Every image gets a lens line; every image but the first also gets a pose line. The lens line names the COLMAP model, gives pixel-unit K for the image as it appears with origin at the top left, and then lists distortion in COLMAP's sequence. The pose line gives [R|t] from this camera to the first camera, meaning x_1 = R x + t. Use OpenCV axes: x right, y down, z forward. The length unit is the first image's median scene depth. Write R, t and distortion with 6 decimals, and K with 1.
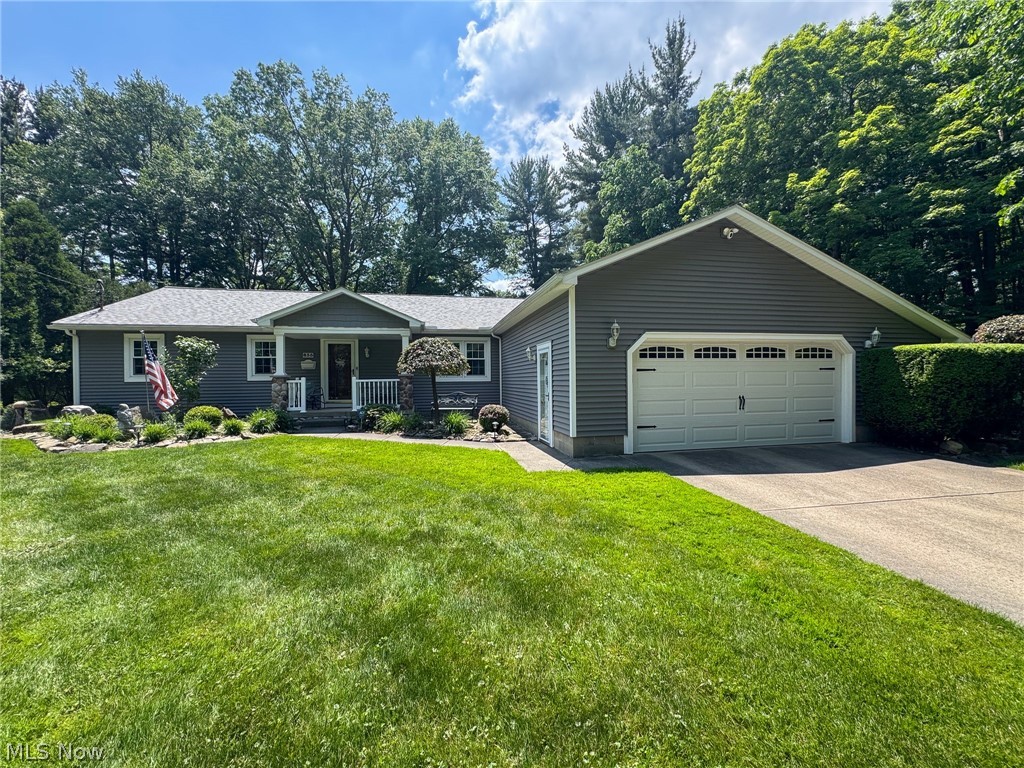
lens RADIAL K [[414.2, 0, 510.3], [0, 414.2, 383.4], [0, 0, 1]] dist [0.000265, 0.000741]
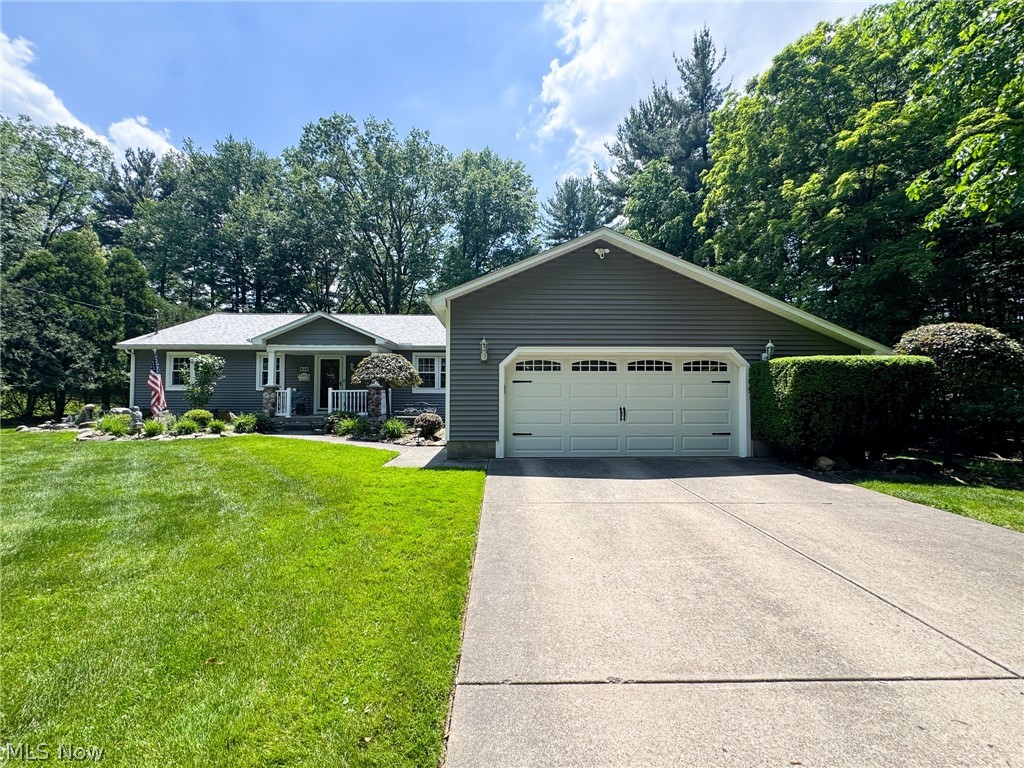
lens RADIAL K [[414.2, 0, 515.2], [0, 414.2, 384.7], [0, 0, 1]] dist [0.000265, 0.000741]
pose [[0.985111, 0.006193, -0.171806, 0.252010], [-0.011875, 0.999415, -0.032067, 0.005424], [0.171507, 0.033630, 0.984609, -0.038125]]
